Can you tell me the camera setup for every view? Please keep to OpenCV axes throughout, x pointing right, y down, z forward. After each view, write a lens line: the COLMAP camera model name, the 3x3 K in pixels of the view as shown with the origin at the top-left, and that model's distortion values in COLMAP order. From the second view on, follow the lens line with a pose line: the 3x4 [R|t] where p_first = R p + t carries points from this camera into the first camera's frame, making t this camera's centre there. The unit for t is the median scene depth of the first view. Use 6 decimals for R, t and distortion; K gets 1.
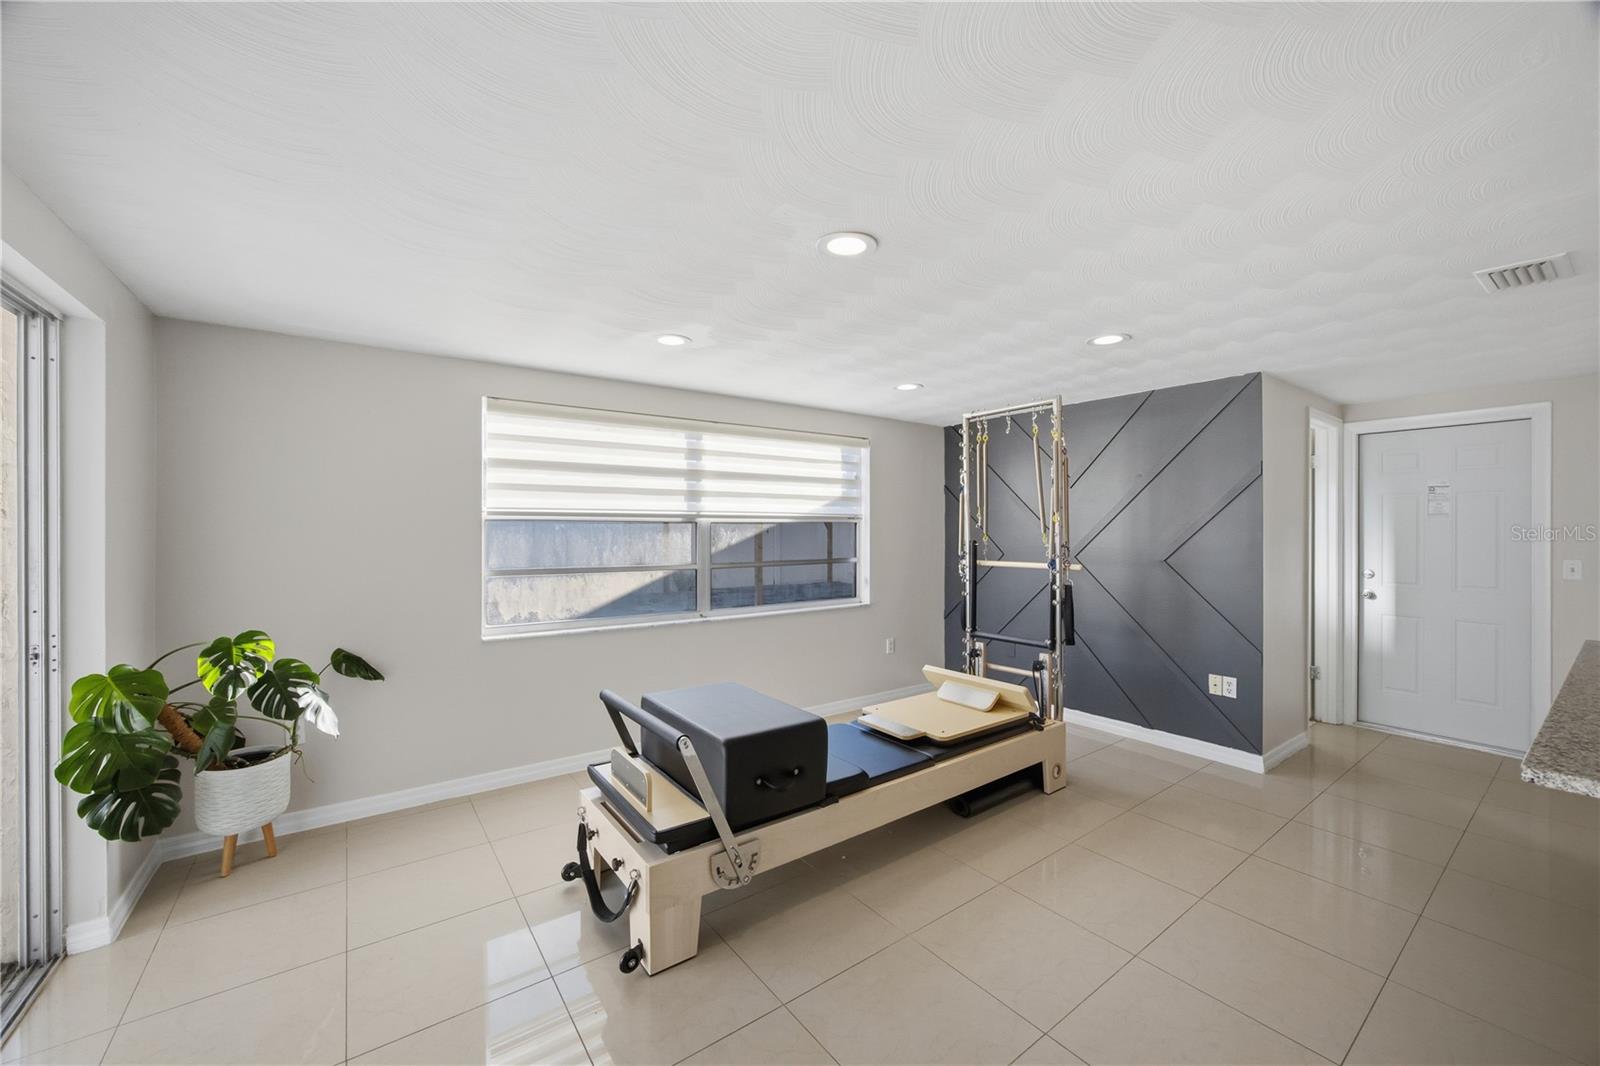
lens RADIAL K [[640.1, 0, 795.8], [0, 640.1, 529.3], [0, 0, 1]] dist [-0.001387, 0.000142]
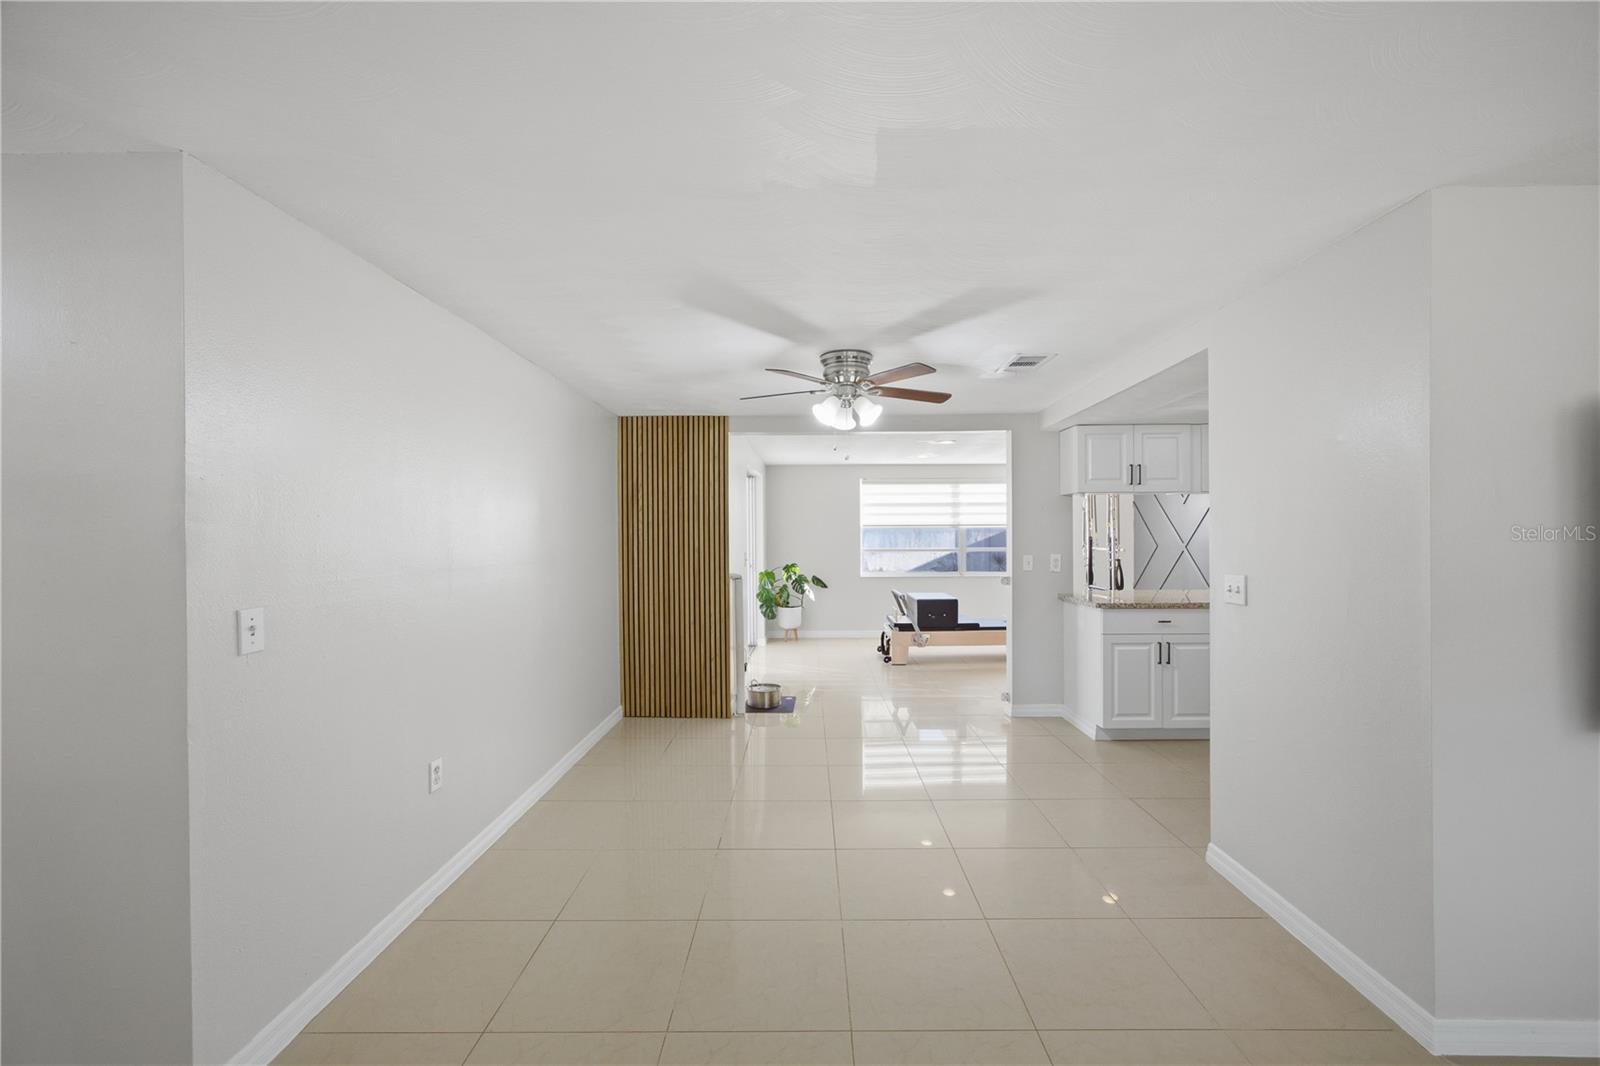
lens RADIAL K [[621.8, 0, 807.4], [0, 621.8, 531.4], [0, 0, 1]] dist [-0.001857, -0.000041]
pose [[0.815842, -0.004391, -0.578258, 0.756686], [0.006836, 0.999975, 0.002052, -0.010201], [0.578234, -0.005627, 0.815852, -1.118809]]
